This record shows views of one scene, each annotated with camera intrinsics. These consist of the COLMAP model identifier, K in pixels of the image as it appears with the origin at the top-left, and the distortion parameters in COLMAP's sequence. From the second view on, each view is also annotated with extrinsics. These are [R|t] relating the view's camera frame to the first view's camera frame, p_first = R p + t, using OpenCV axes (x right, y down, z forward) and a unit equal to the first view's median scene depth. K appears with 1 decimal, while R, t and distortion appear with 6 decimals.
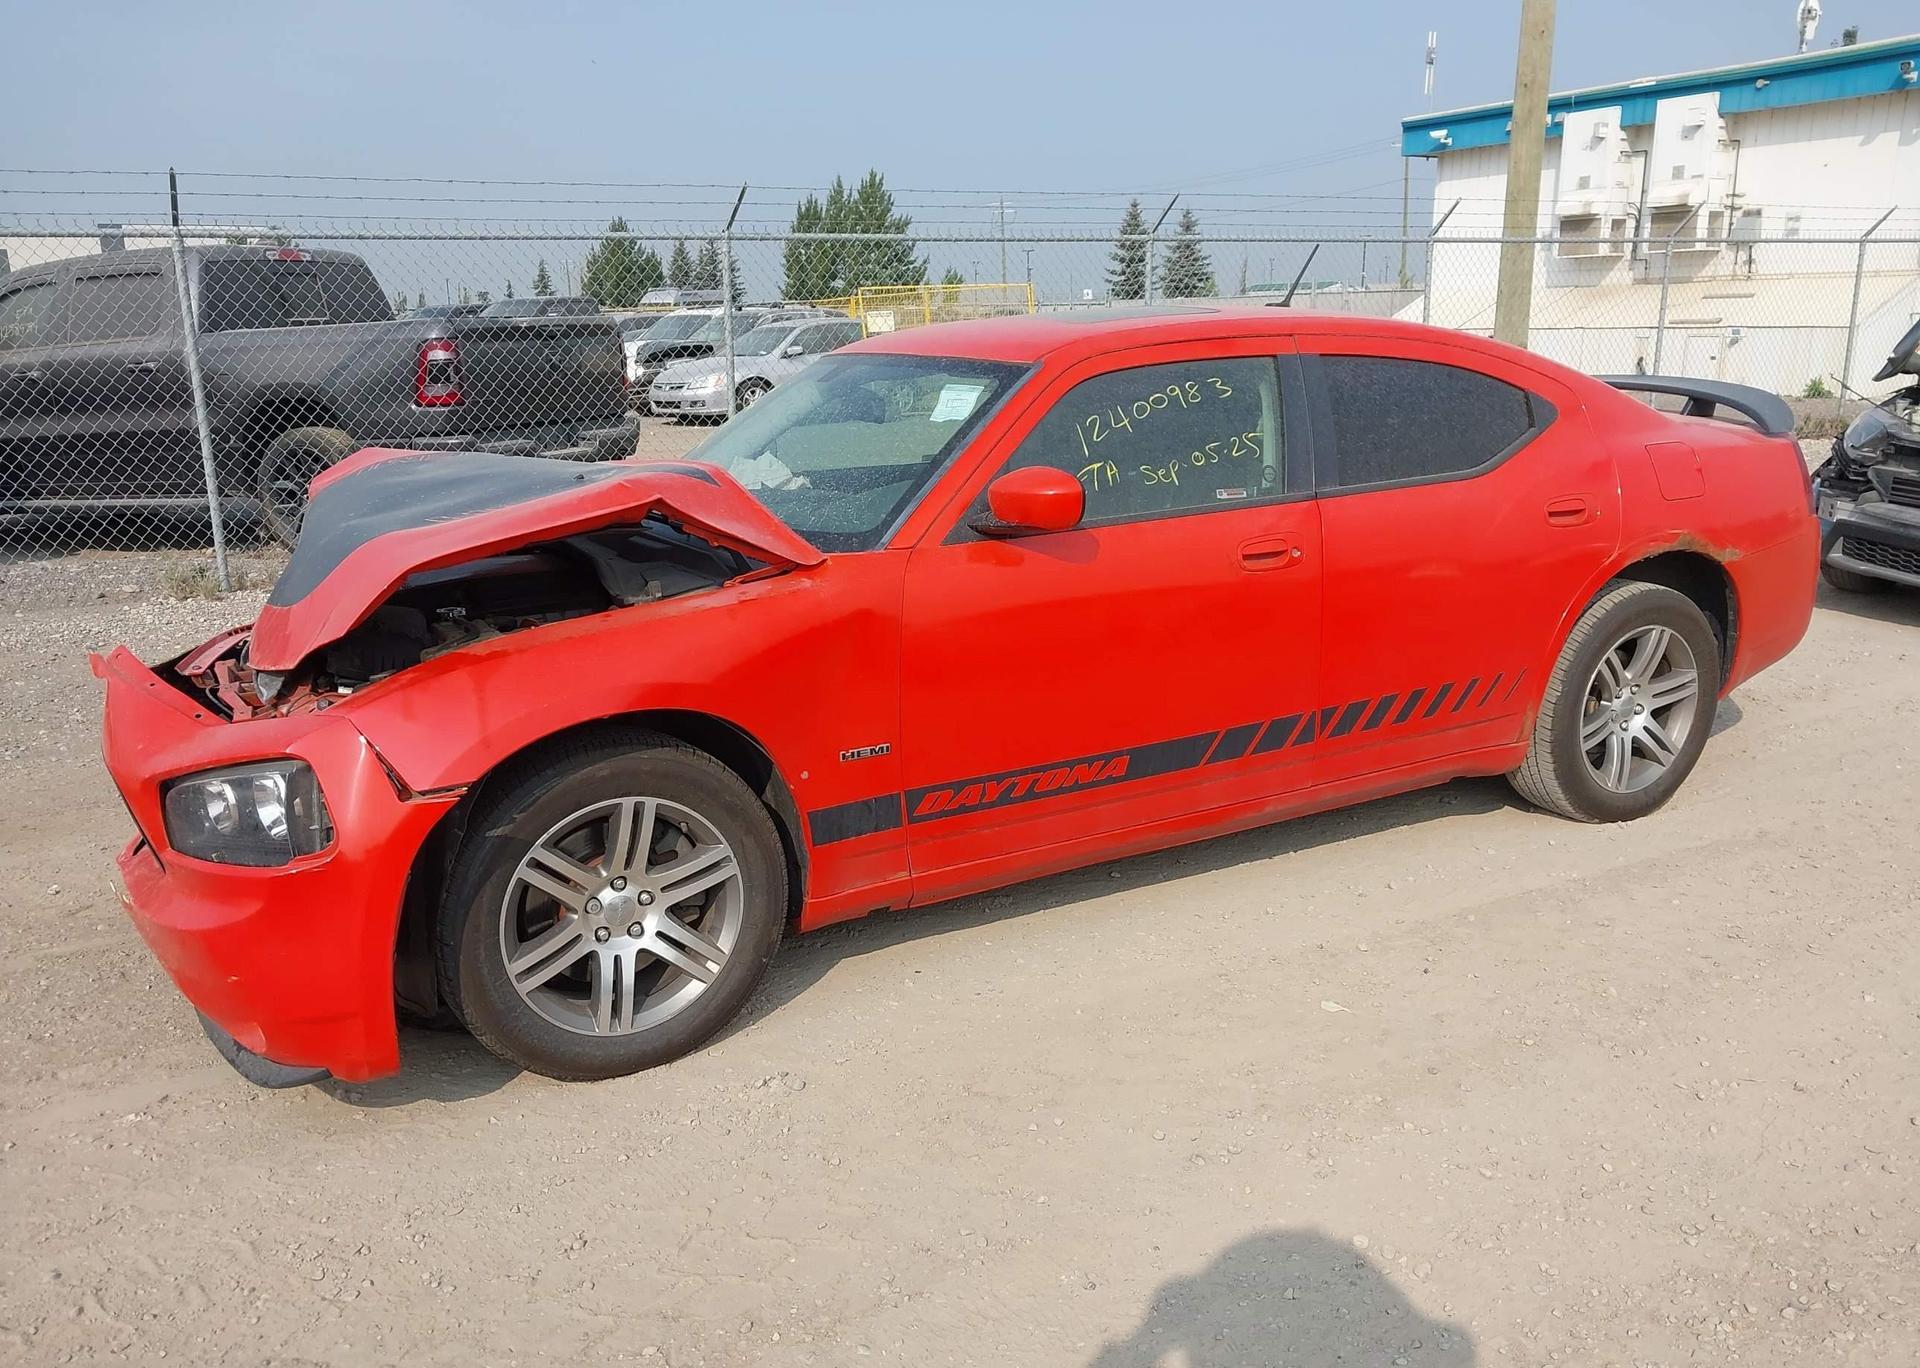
lens RADIAL K [[1528.2, 0, 960.0], [0, 1528.2, 684.0], [0, 0, 1]] dist [0.044751, -0.064086]
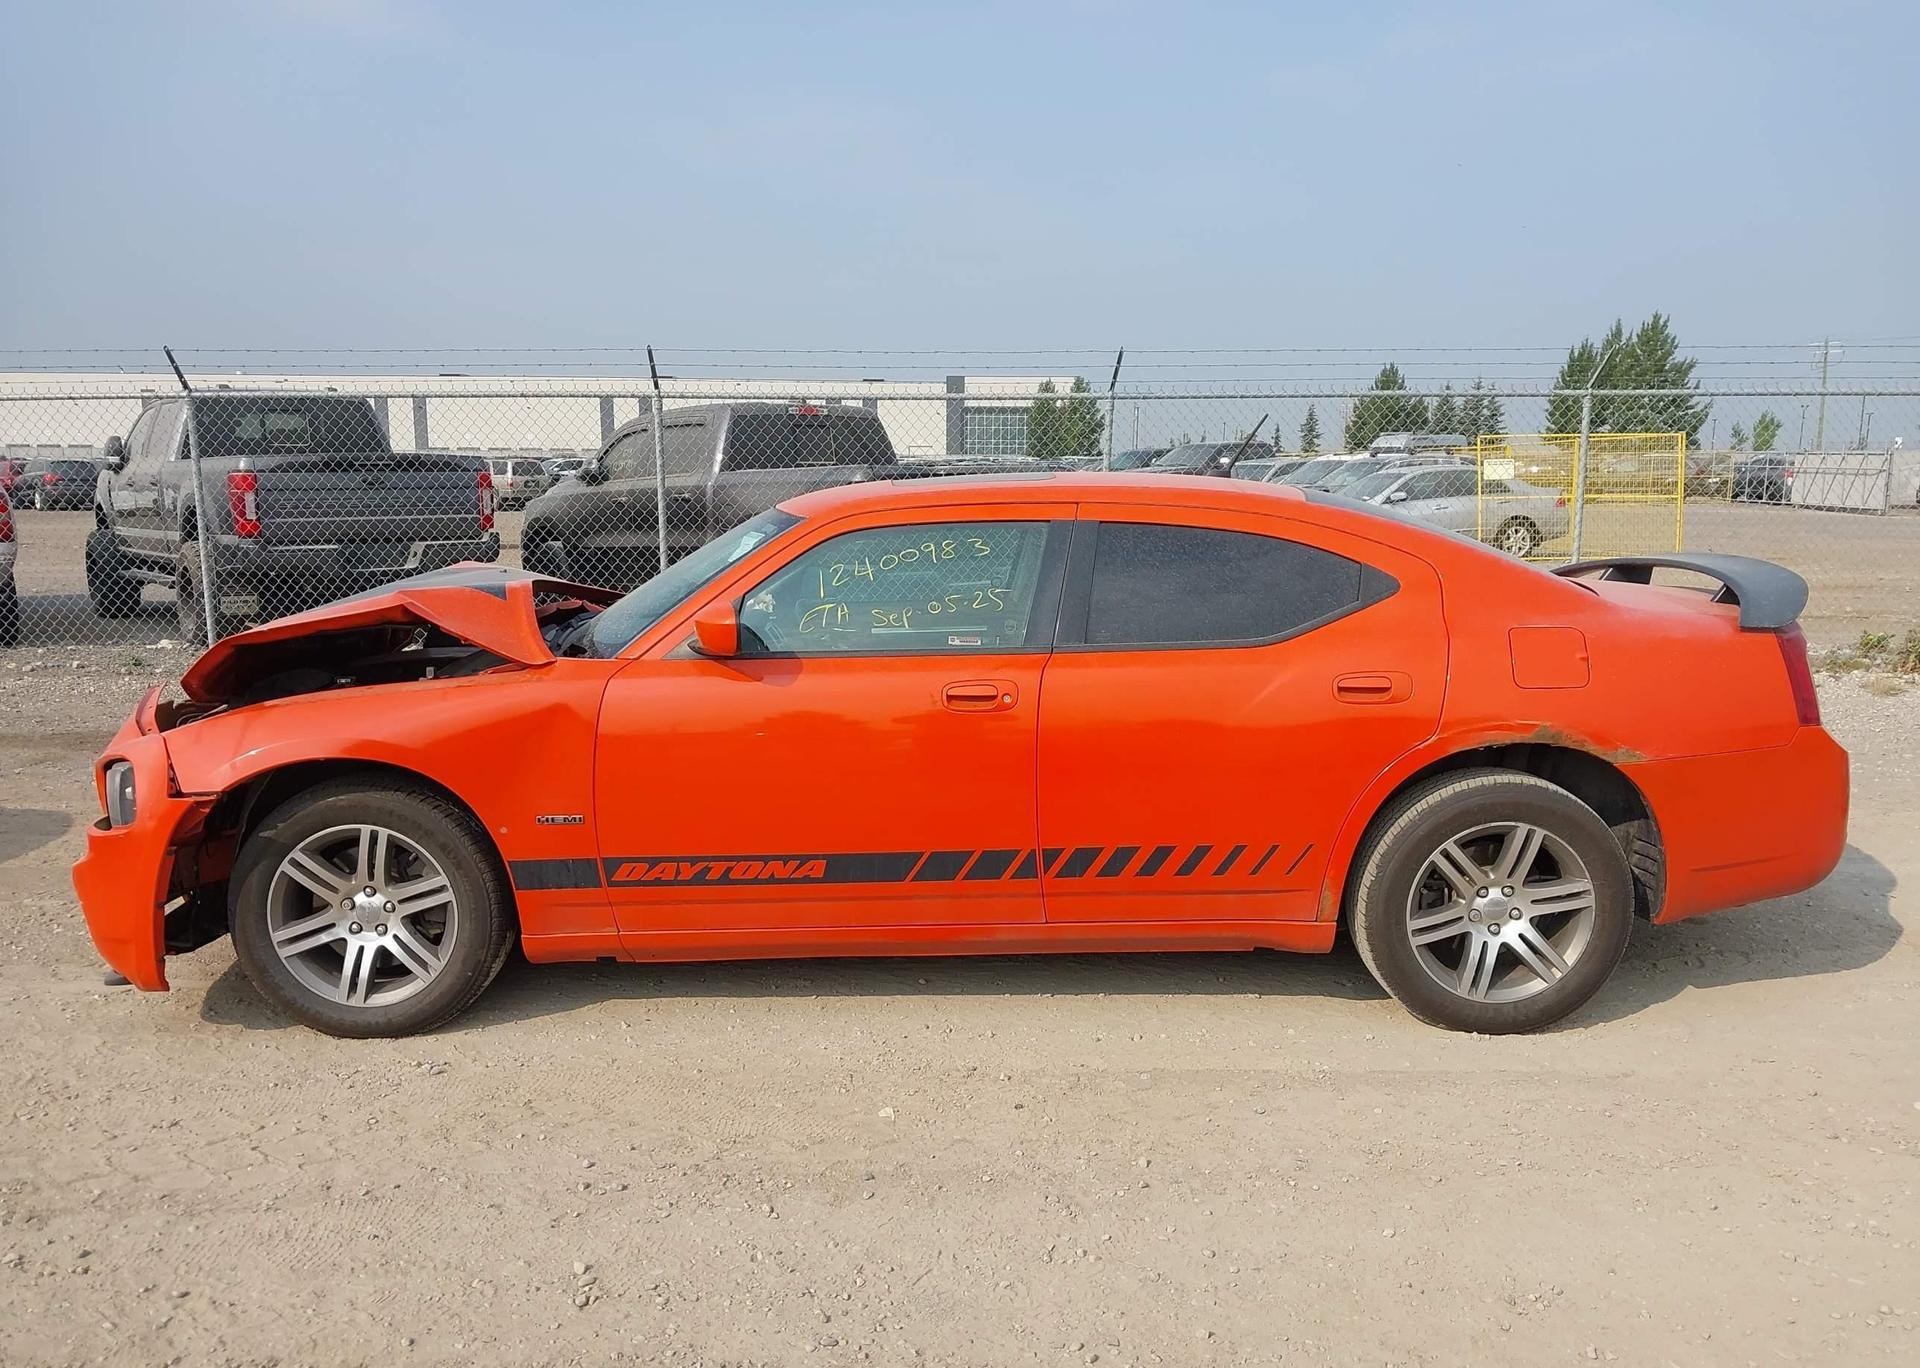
lens RADIAL K [[1474.8, 0, 928.1], [0, 1474.8, 679.1], [0, 0, 1]] dist [0.108513, -0.166181]
pose [[0.882327, 0.087685, -0.462397, 0.621410], [-0.127868, 0.990196, -0.056221, -0.032102], [0.452934, 0.108731, 0.884889, 0.043009]]
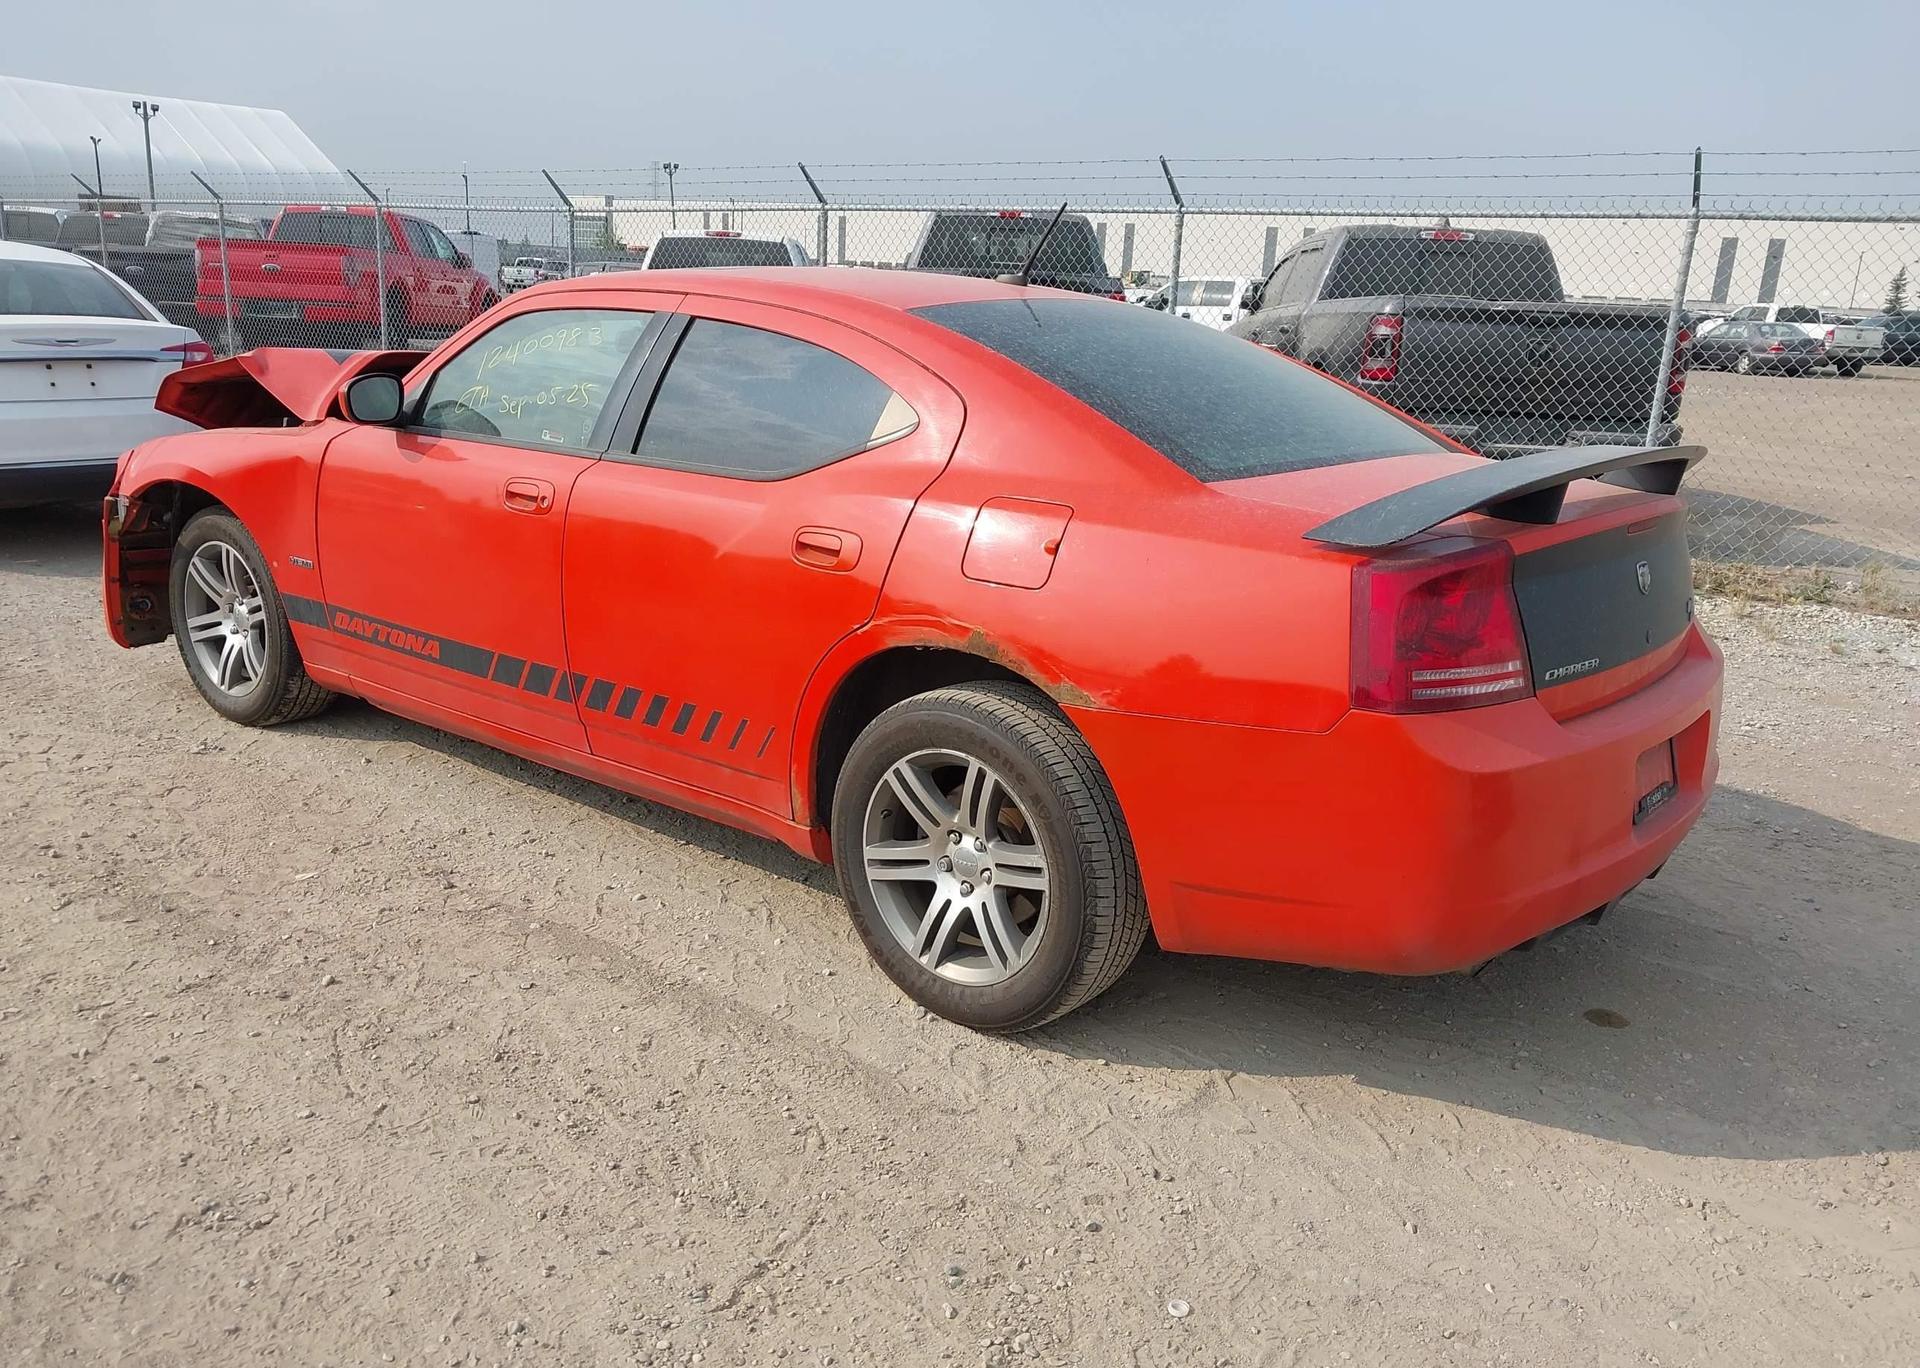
lens RADIAL K [[1533.0, 0, 960.0], [0, 1533.0, 684.0], [0, 0, 1]] dist [0.055375, -0.003453]
pose [[0.381618, 0.271844, -0.883441, 1.199852], [-0.269031, 0.947061, 0.175208, -0.216168], [0.884302, 0.170810, 0.434550, 0.779713]]
